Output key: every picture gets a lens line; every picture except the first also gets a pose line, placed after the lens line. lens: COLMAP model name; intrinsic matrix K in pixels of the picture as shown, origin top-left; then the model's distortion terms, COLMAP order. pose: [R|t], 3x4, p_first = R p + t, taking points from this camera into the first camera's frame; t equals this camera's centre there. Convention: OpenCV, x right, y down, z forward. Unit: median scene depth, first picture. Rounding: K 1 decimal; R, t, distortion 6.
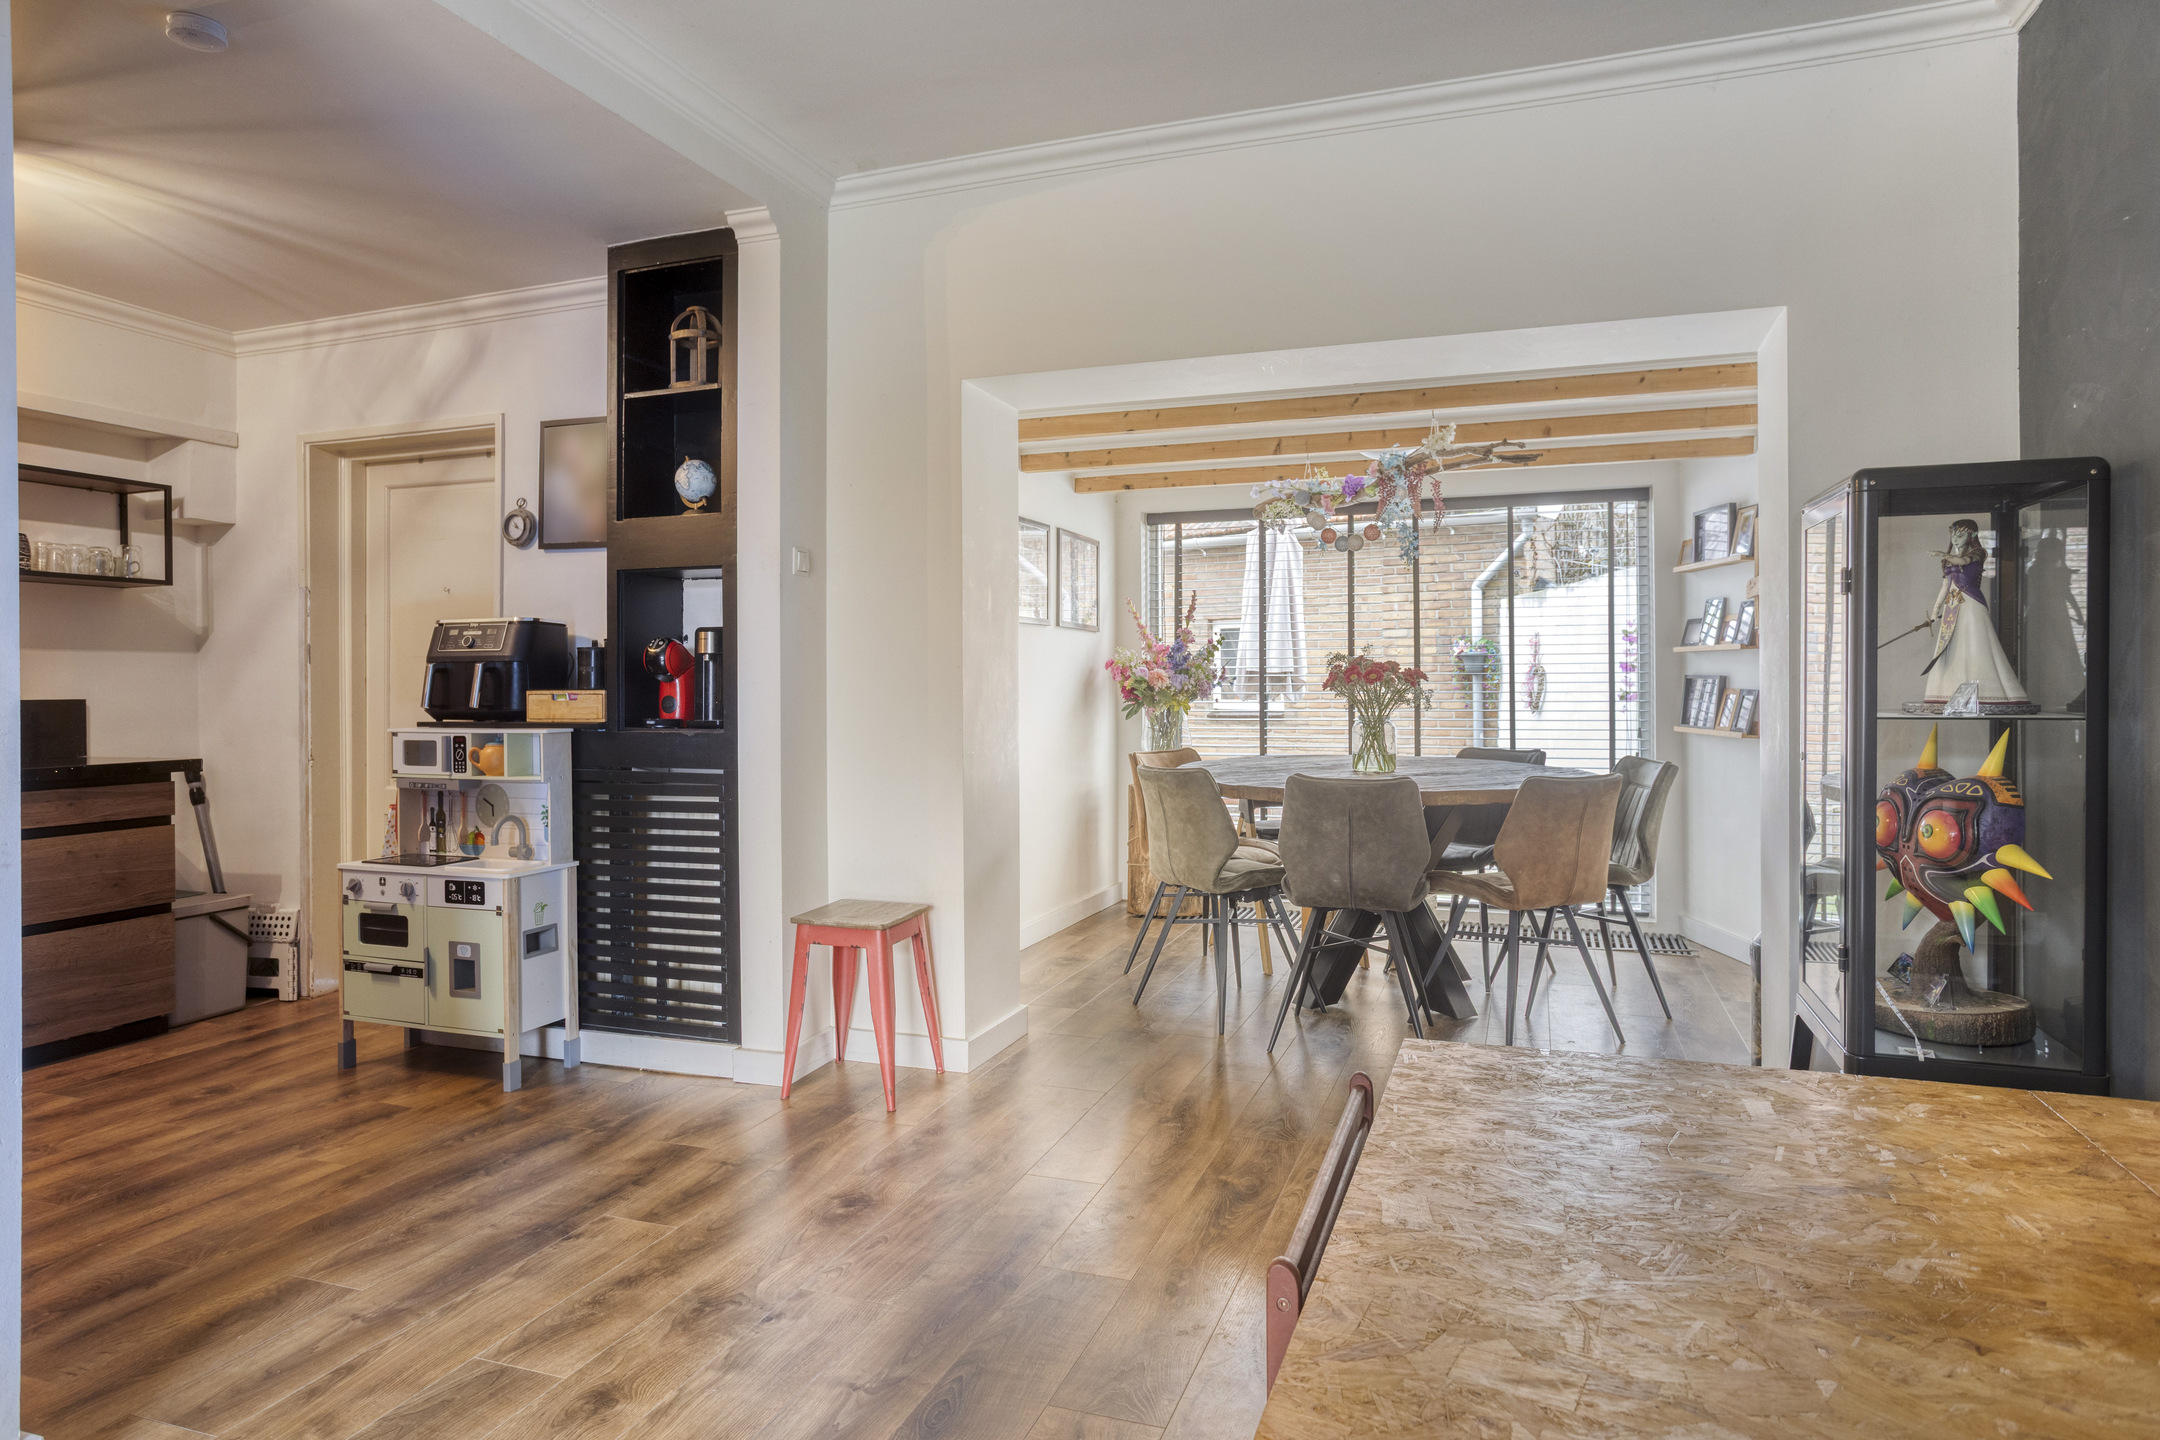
lens RADIAL K [[1296.1, 0, 1060.5], [0, 1296.1, 718.1], [0, 0, 1]] dist [-0.019182, 0.003334]
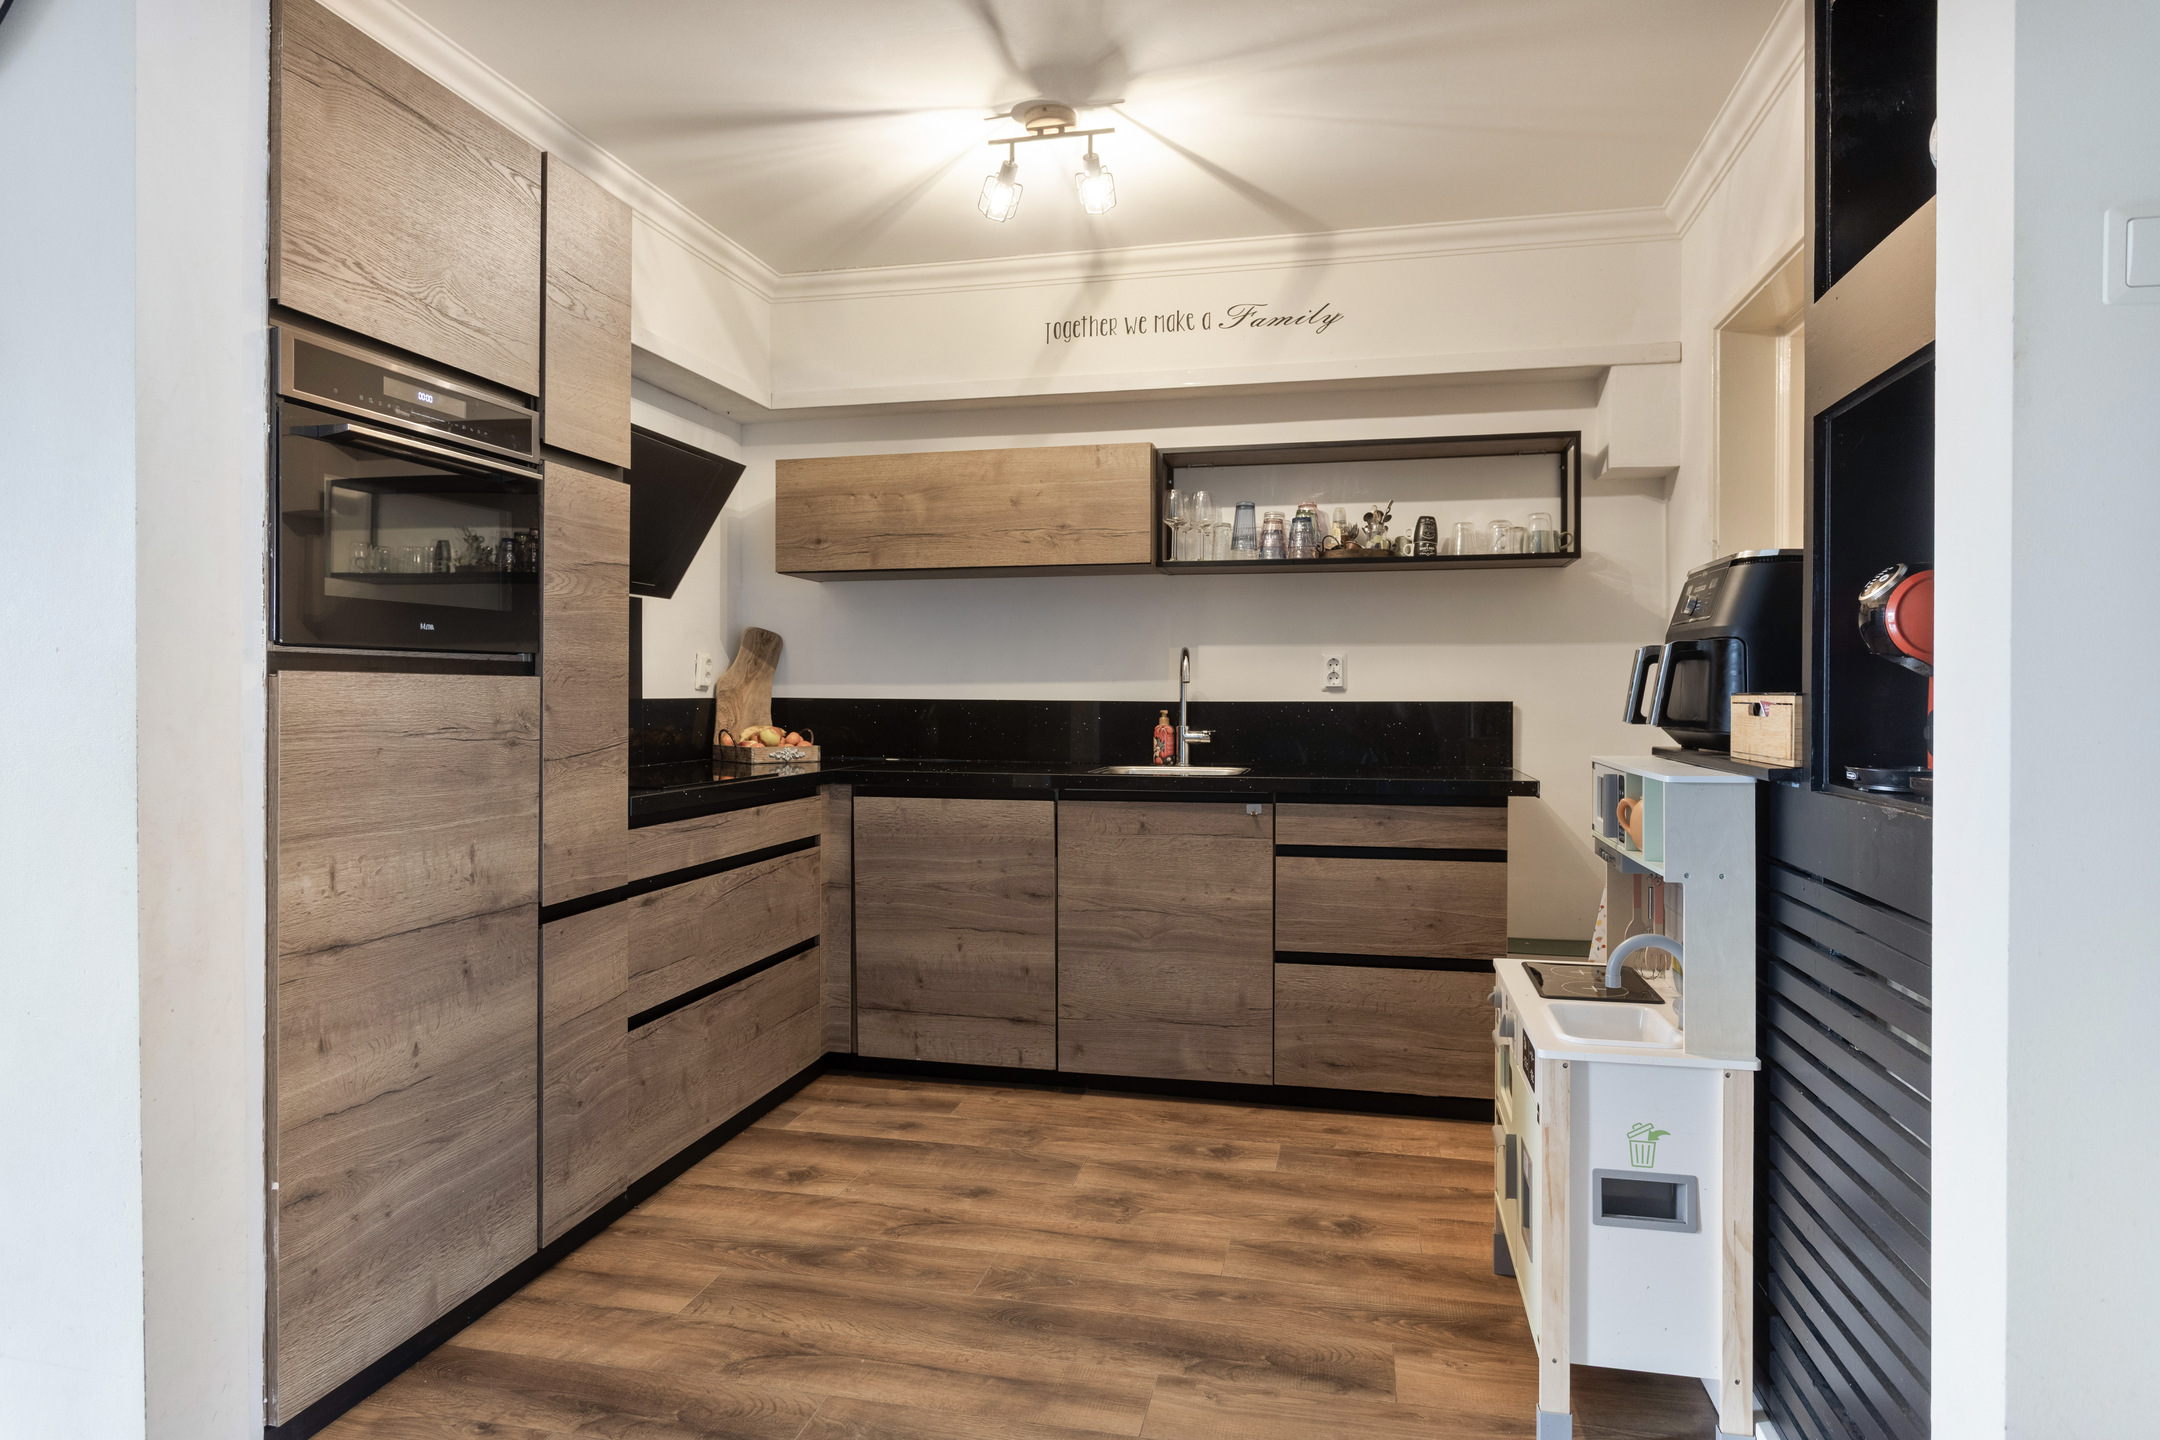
lens RADIAL K [[1275.9, 0, 1061.2], [0, 1275.9, 709.5], [0, 0, 1]] dist [-0.035039, 0.028219]
pose [[0.127887, 0.021124, -0.991564, 0.083890], [-0.027509, 0.999464, 0.017744, -0.033638], [0.991407, 0.025008, 0.128399, 1.285821]]
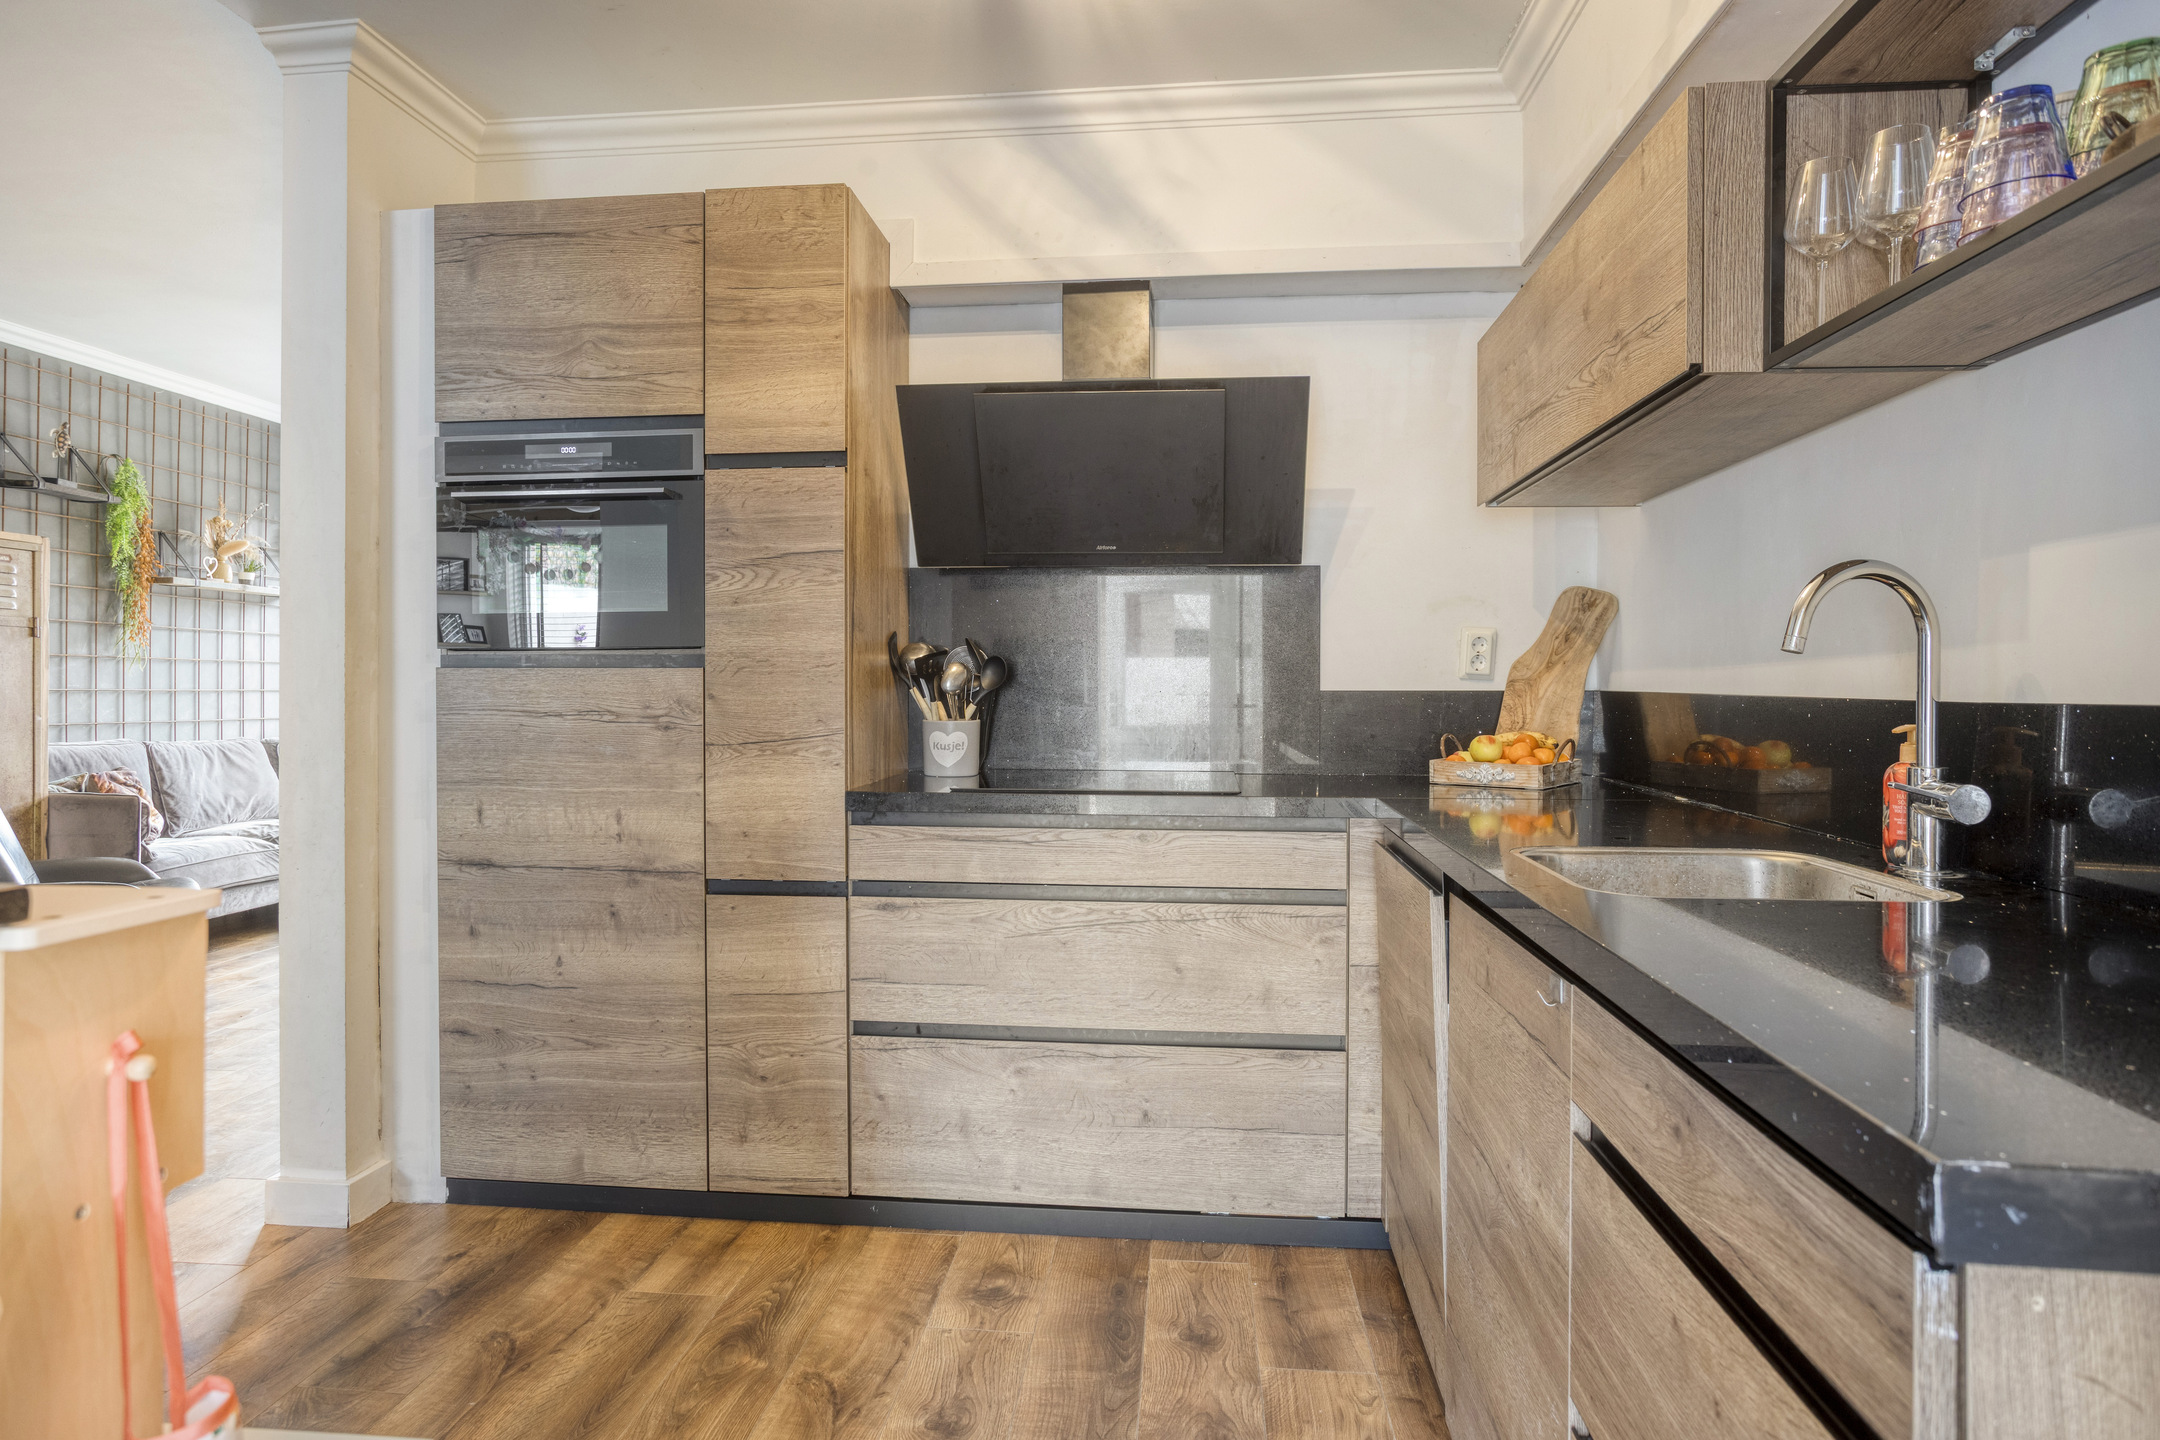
lens RADIAL K [[1275.9, 0, 1045.4], [0, 1275.9, 698.8], [0, 0, 1]] dist [-0.035039, 0.028219]
pose [[-0.969406, 0.009477, -0.245279, -1.155928], [0.001057, 0.999406, 0.034441, -0.042818], [0.245460, 0.033128, -0.968841, 2.292004]]
